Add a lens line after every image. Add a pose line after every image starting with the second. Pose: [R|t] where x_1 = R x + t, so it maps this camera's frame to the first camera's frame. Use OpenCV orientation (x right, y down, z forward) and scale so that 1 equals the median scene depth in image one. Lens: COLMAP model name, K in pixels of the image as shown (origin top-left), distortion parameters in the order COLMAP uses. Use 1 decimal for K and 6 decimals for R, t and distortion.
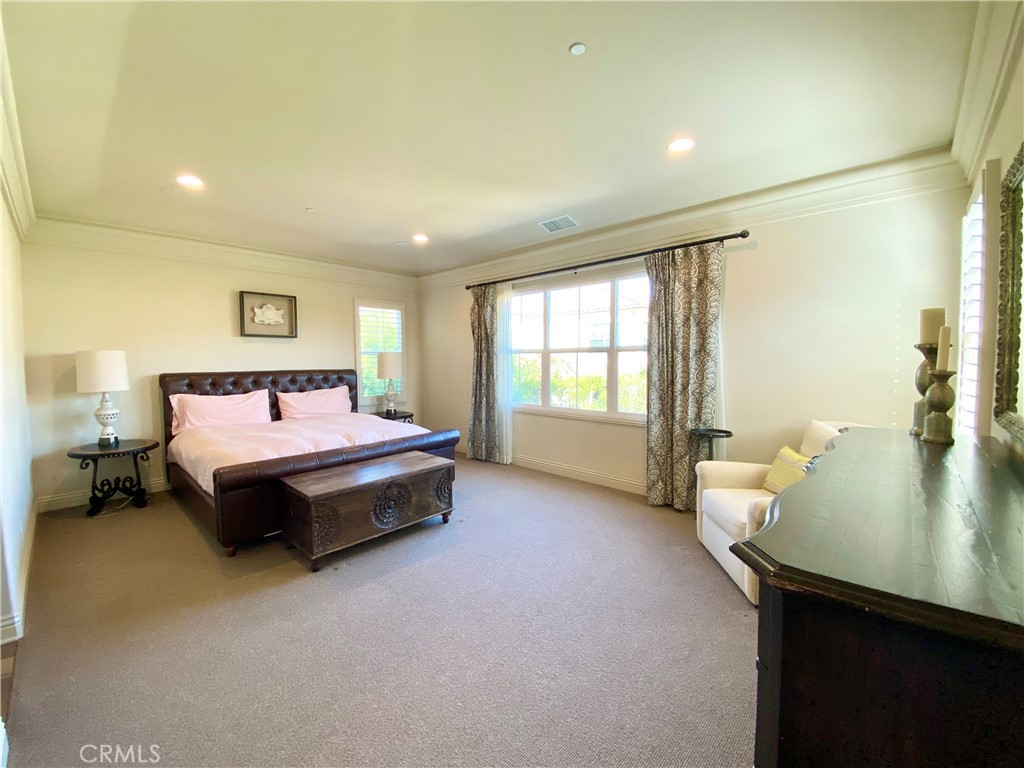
lens RADIAL K [[417.8, 0, 513.4], [0, 417.8, 381.5], [0, 0, 1]] dist [0.032165, -0.025163]
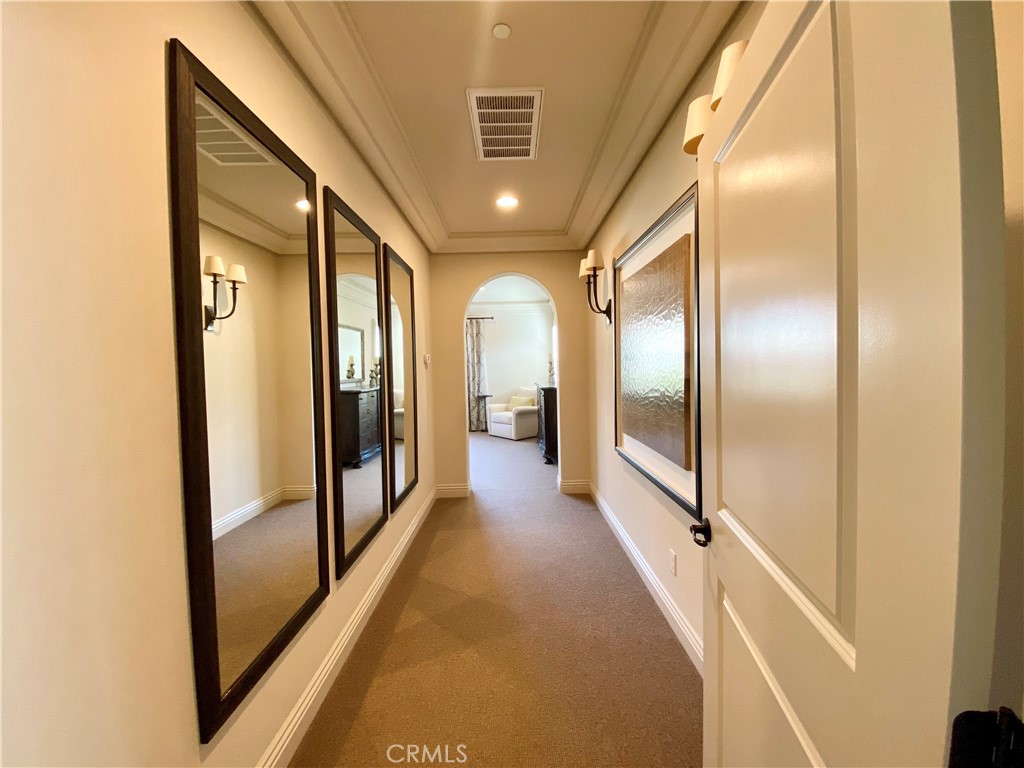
lens RADIAL K [[417.8, 0, 513.4], [0, 417.8, 381.5], [0, 0, 1]] dist [0.032165, -0.025163]
pose [[0.734363, -0.033550, 0.677927, -1.031089], [0.052254, 0.998608, -0.007183, 0.059997], [-0.676742, 0.040699, 0.735094, -0.887038]]
